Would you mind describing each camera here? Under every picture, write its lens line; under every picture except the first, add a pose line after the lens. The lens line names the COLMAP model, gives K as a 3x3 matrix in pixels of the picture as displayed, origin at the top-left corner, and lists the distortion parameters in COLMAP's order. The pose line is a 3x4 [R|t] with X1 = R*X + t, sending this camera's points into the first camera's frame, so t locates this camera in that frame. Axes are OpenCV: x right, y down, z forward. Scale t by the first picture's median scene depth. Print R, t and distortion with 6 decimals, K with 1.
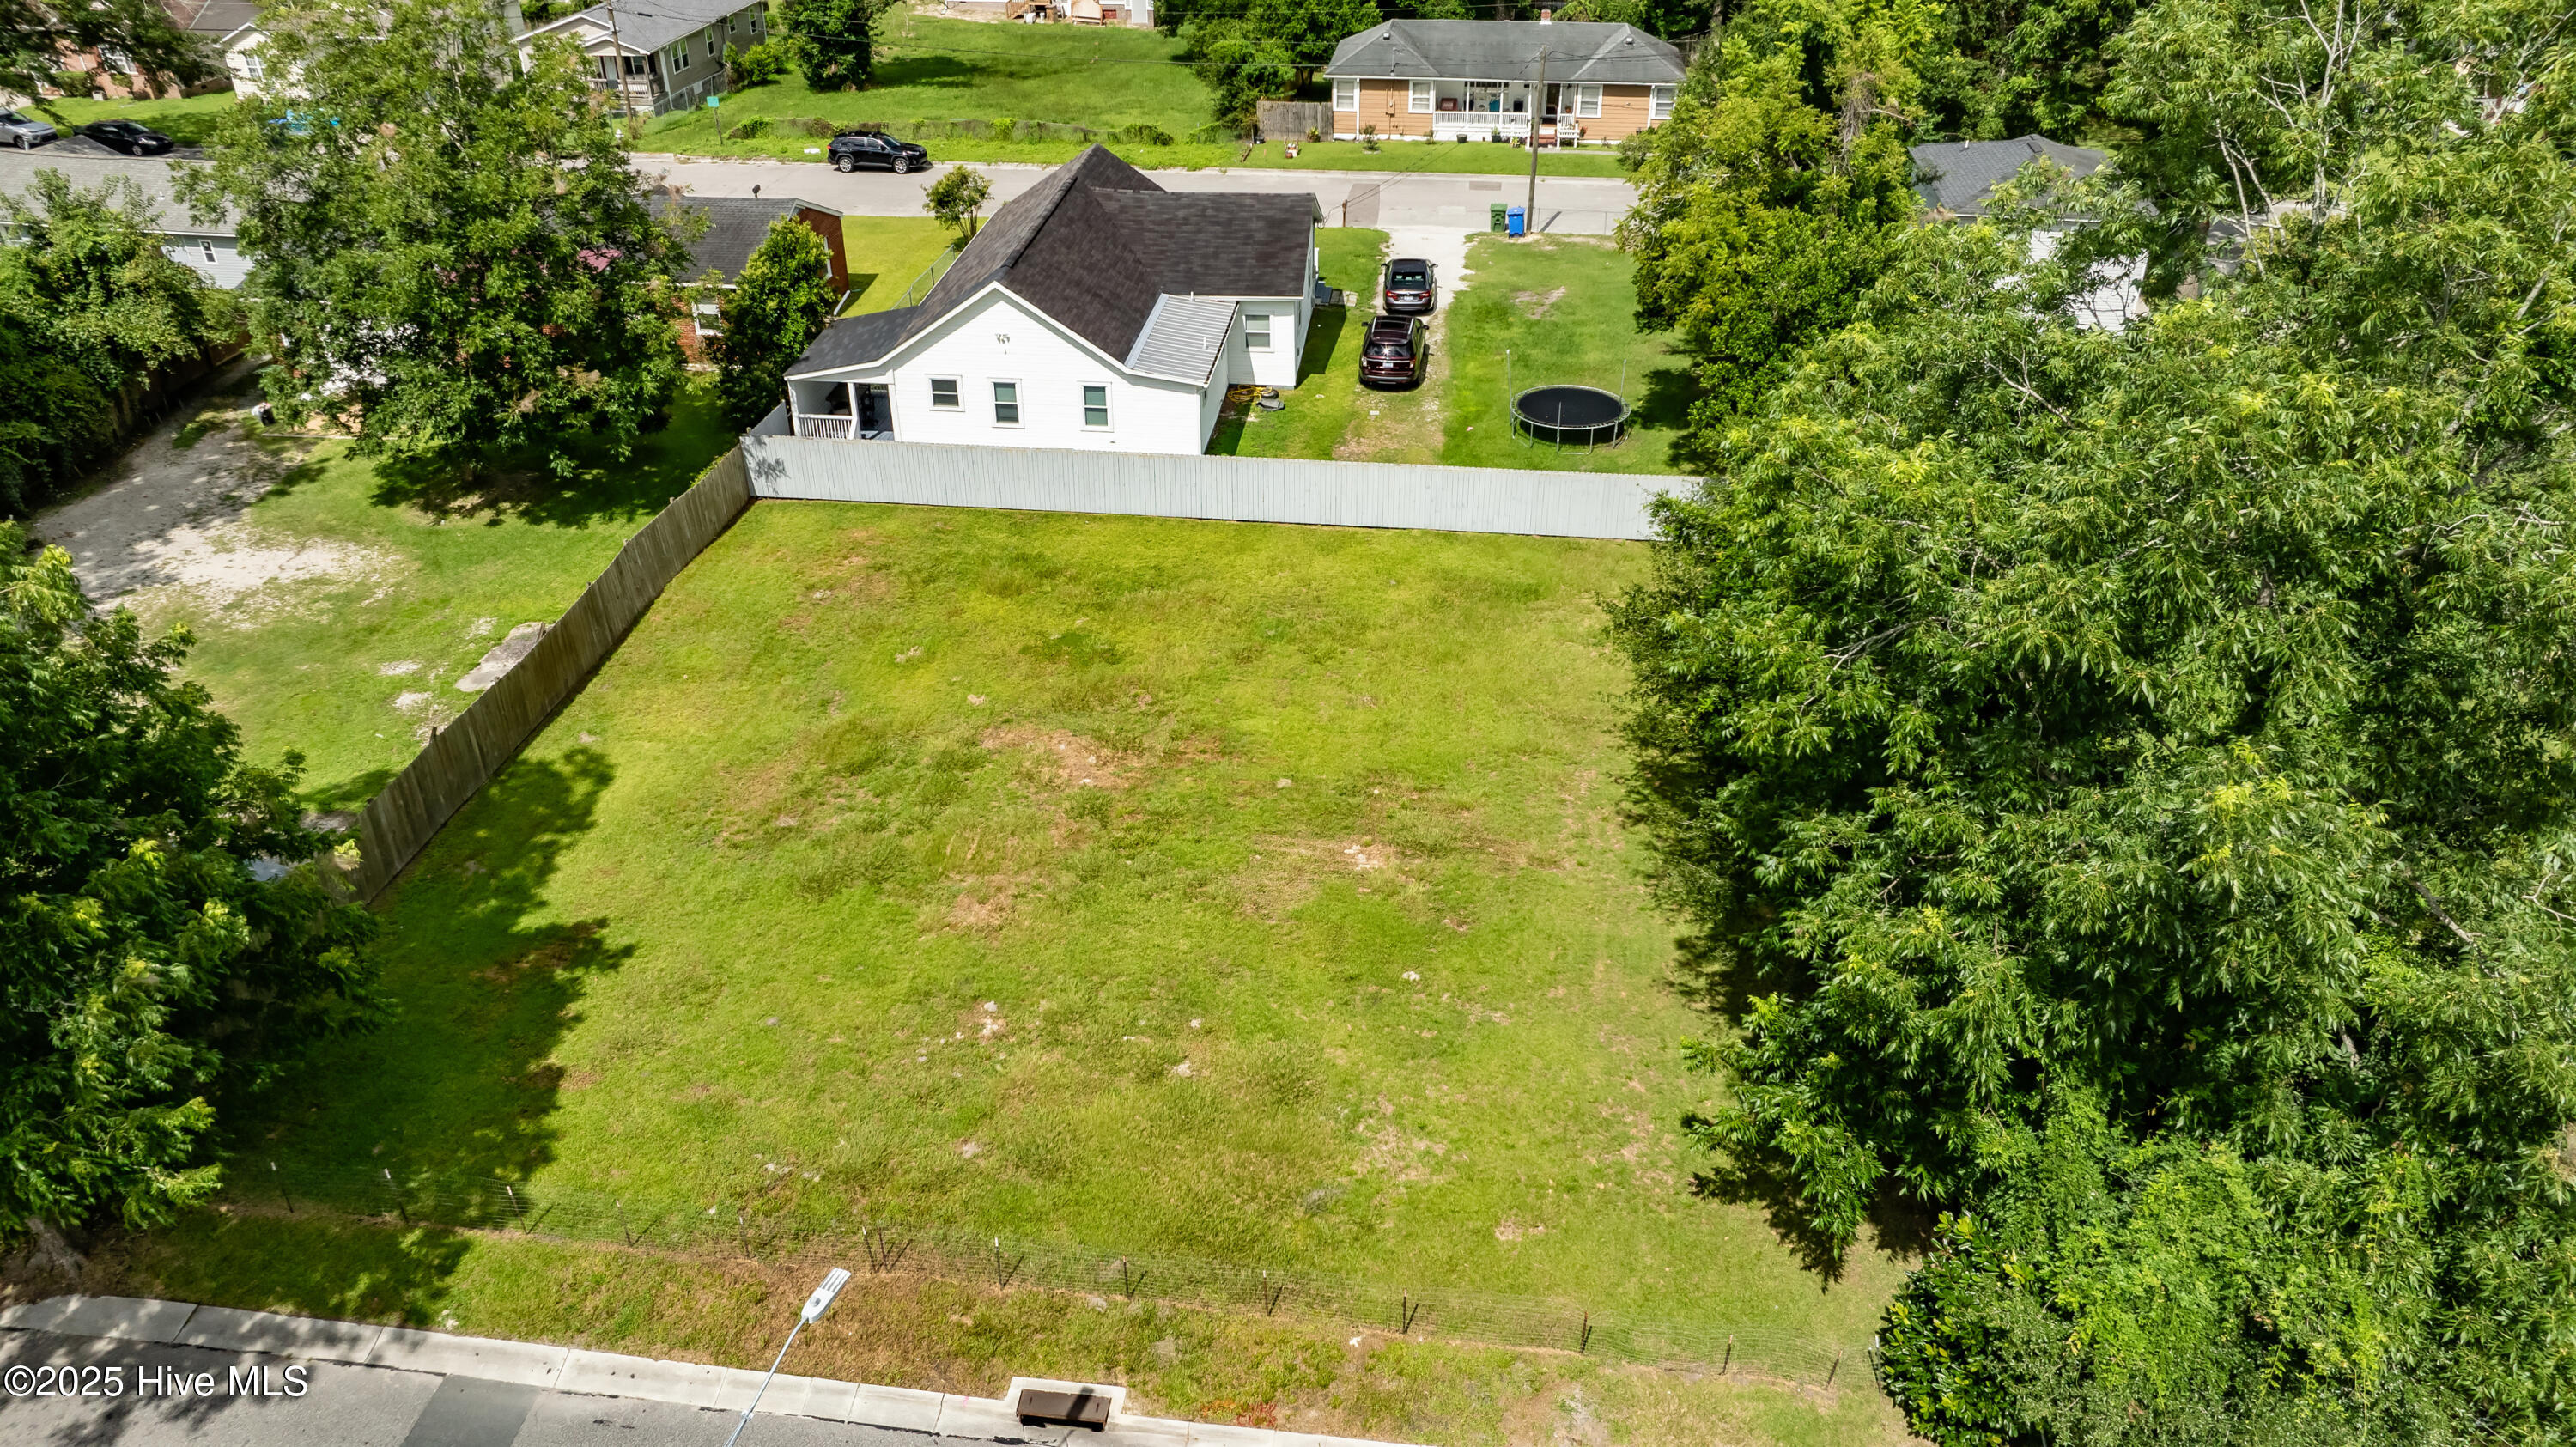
lens RADIAL K [[1812.8, 0, 1281.6], [0, 1812.8, 723.5], [0, 0, 1]] dist [-0.022180, 0.021614]
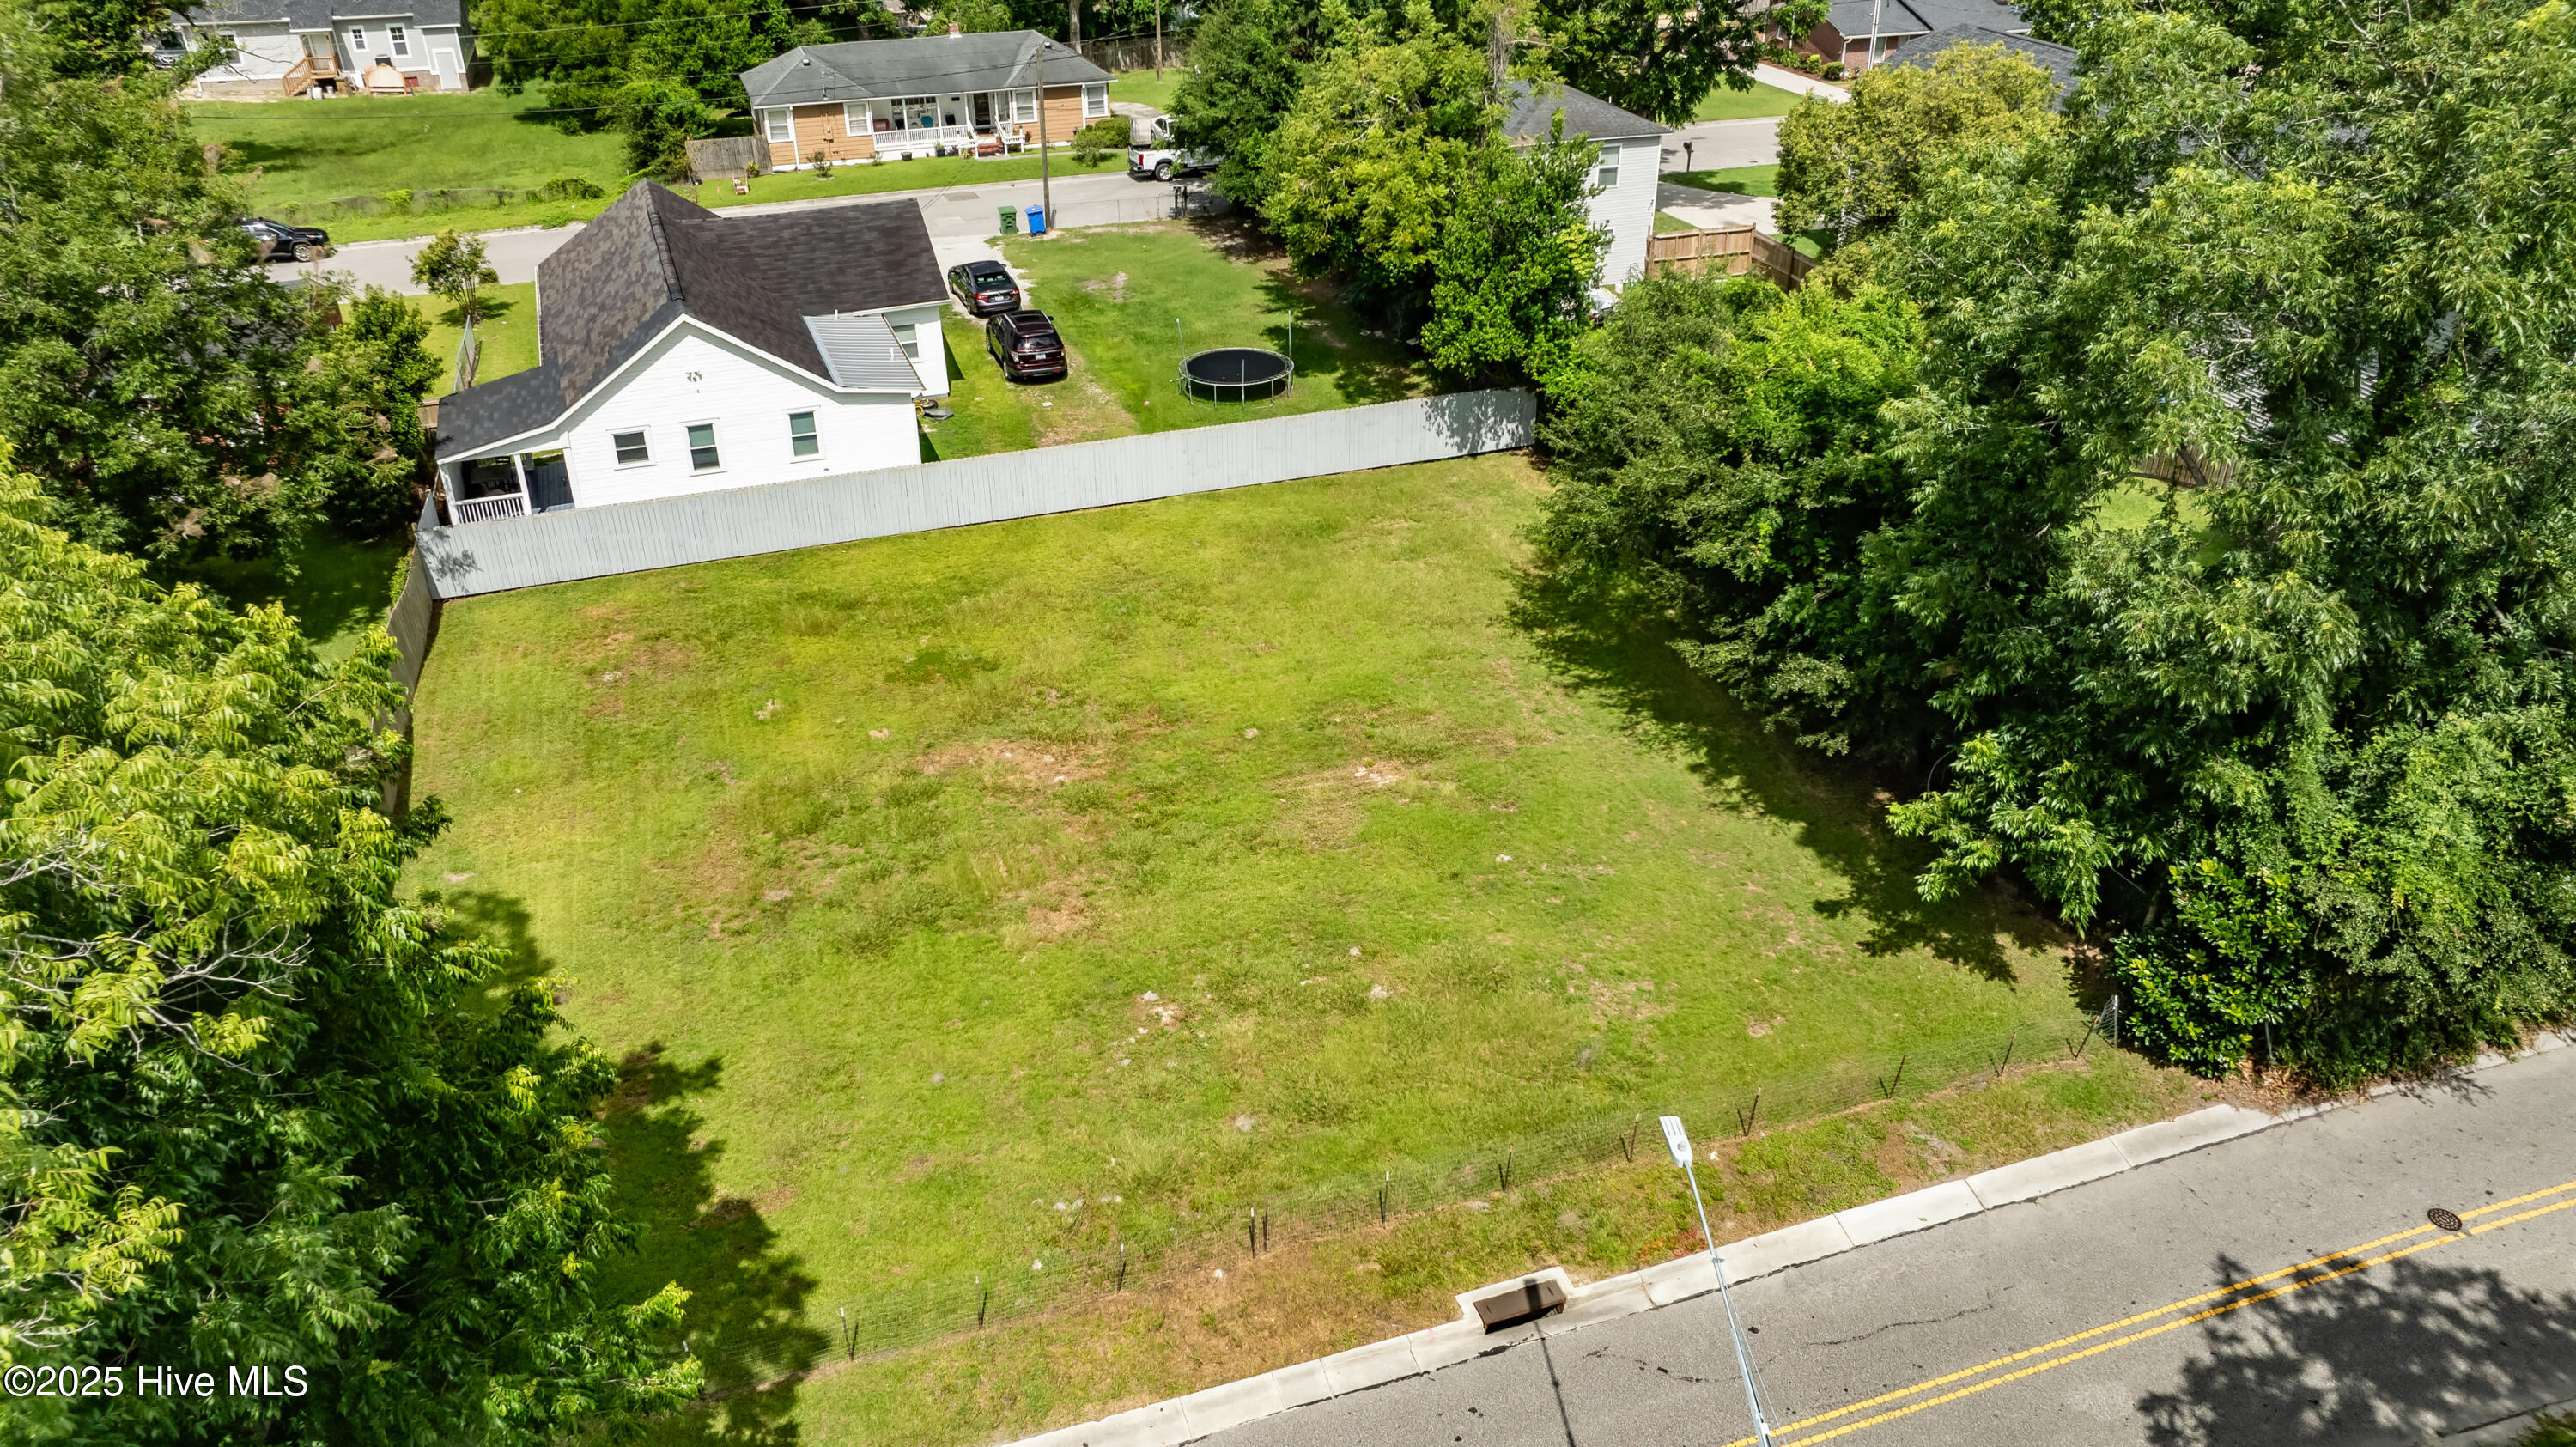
lens RADIAL K [[1813.4, 0, 1279.6], [0, 1813.4, 725.8], [0, 0, 1]] dist [-0.017201, -0.000233]
pose [[0.896313, -0.223074, 0.383223, -0.358738], [0.232863, 0.972276, 0.021324, 0.011195], [-0.377356, 0.070126, 0.923410, 0.070319]]
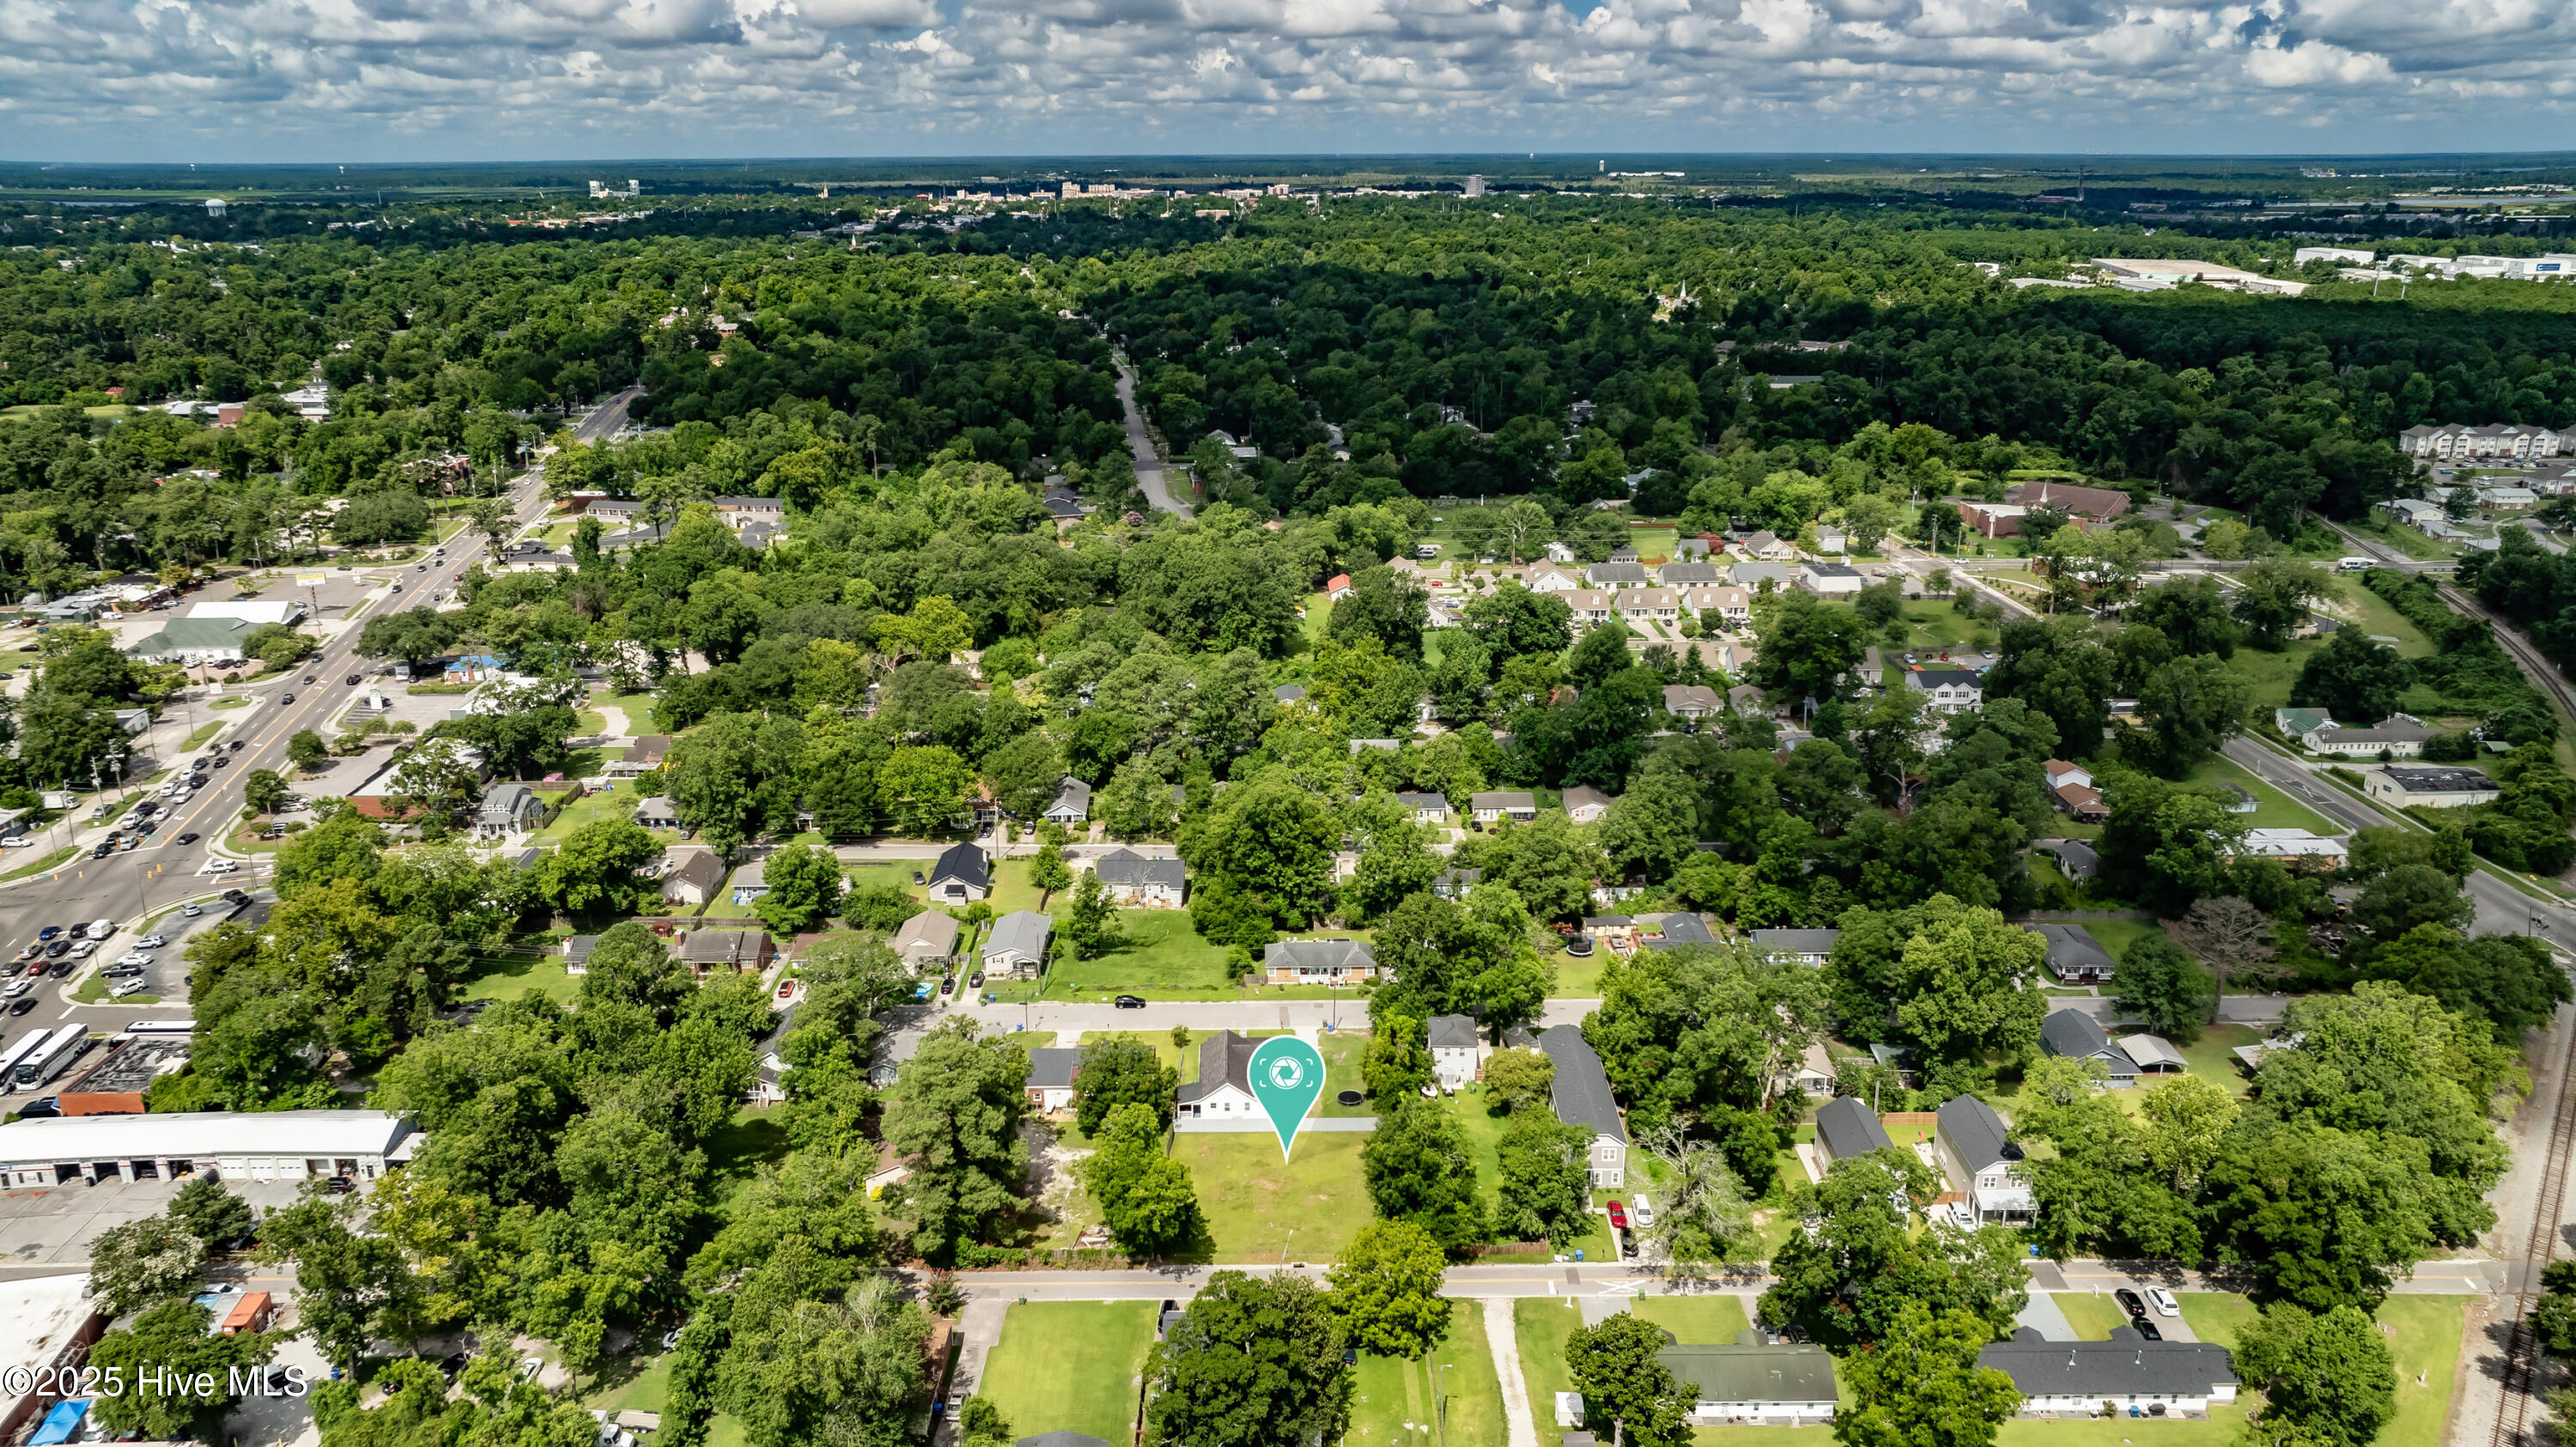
lens RADIAL K [[1806.1, 0, 1288.0], [0, 1806.1, 723.5], [0, 0, 1]] dist [-0.022684, 0.004214]
pose [[0.990773, -0.038083, 0.130071, -0.726574], [0.068412, 0.969000, -0.237401, -0.031453], [-0.116998, 0.244109, 0.962664, -4.734104]]
